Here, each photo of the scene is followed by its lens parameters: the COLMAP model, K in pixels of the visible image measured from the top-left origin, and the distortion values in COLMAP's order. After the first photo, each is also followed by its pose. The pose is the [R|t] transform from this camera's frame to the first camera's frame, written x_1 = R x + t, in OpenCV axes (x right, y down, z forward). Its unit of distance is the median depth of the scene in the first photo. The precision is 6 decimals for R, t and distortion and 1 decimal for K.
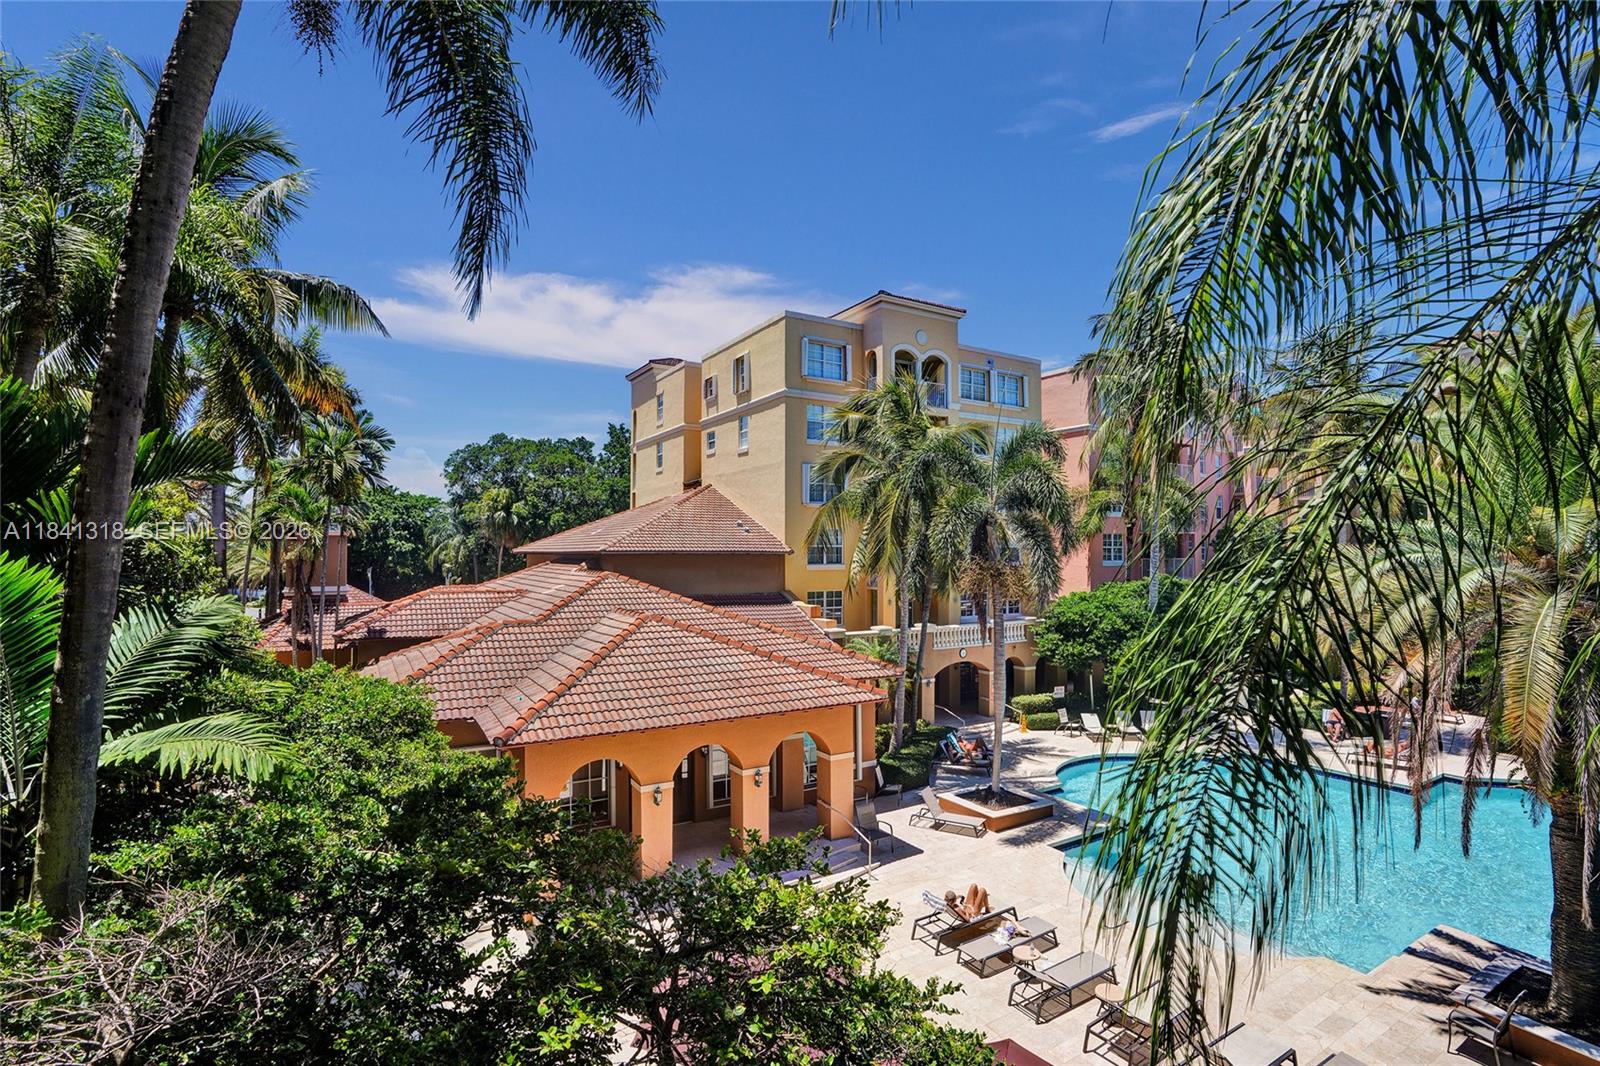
lens RADIAL K [[766.0, 0, 806.3], [0, 766.0, 537.1], [0, 0, 1]] dist [-0.068097, 0.031016]
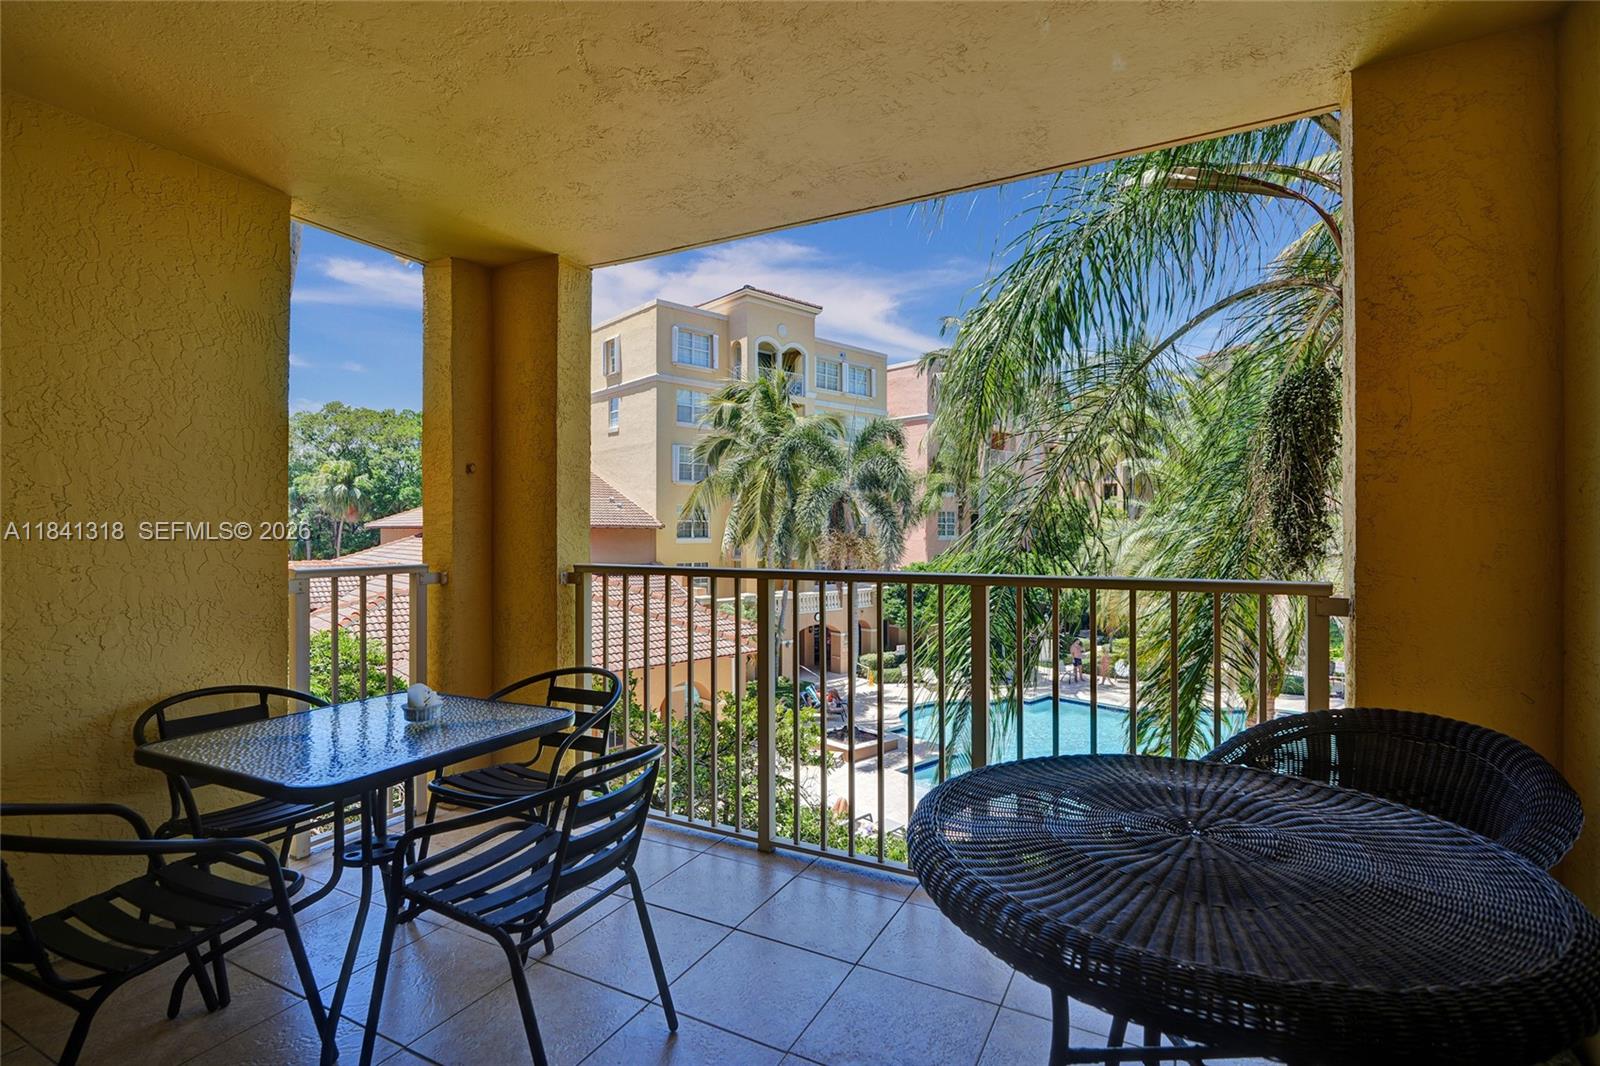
lens RADIAL K [[770.9, 0, 800.0], [0, 770.9, 533.0], [0, 0, 1]] dist [-0.073315, 0.034375]
pose [[0.981371, 0.002389, 0.192110, -0.053251], [-0.006881, 0.999718, 0.022719, 0.004301], [-0.192002, -0.023617, 0.981110, -0.142095]]
